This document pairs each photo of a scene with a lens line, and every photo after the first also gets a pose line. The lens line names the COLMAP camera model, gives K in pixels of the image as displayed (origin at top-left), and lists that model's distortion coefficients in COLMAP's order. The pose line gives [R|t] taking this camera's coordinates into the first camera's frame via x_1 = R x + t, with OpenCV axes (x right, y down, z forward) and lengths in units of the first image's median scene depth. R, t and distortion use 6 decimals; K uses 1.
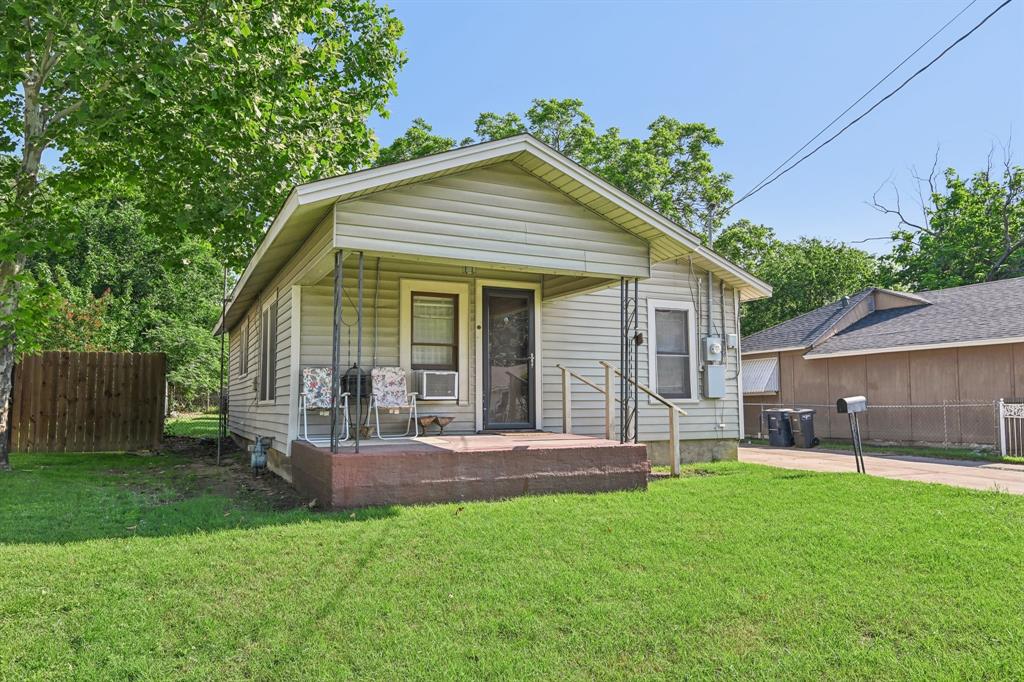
lens RADIAL K [[715.9, 0, 511.9], [0, 715.9, 343.2], [0, 0, 1]] dist [-0.003792, -0.000155]
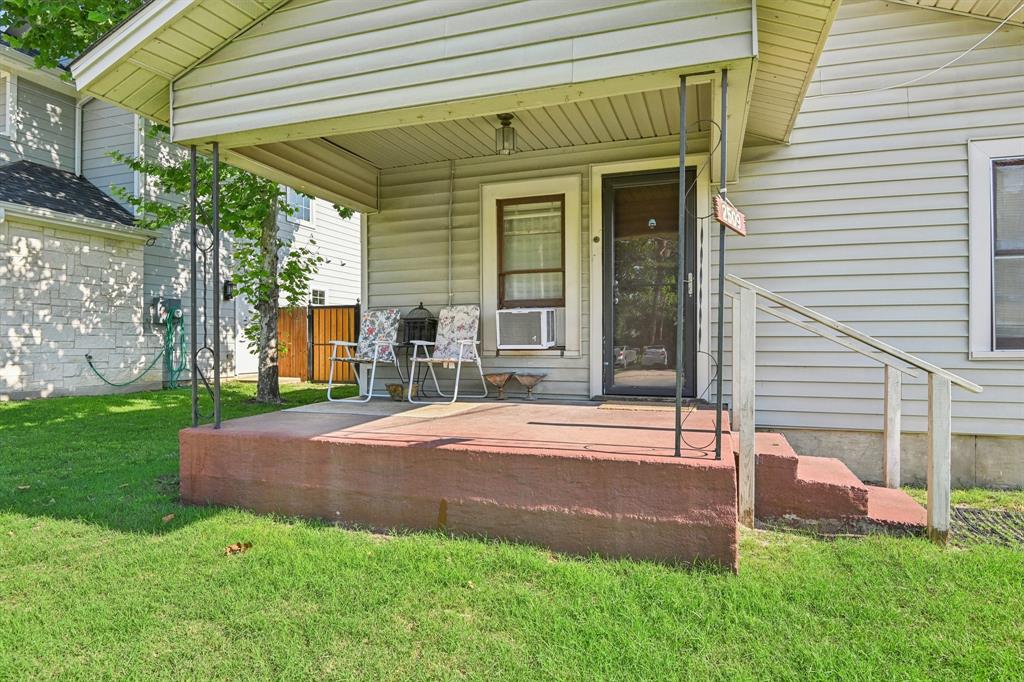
lens RADIAL K [[586.1, 0, 513.3], [0, 586.1, 340.1], [0, 0, 1]] dist [-0.009000, -0.002716]
pose [[0.709320, -0.000247, -0.704887, 0.295101], [0.057041, 0.996740, 0.057051, 0.036774], [0.702575, -0.080675, 0.707022, 0.591546]]
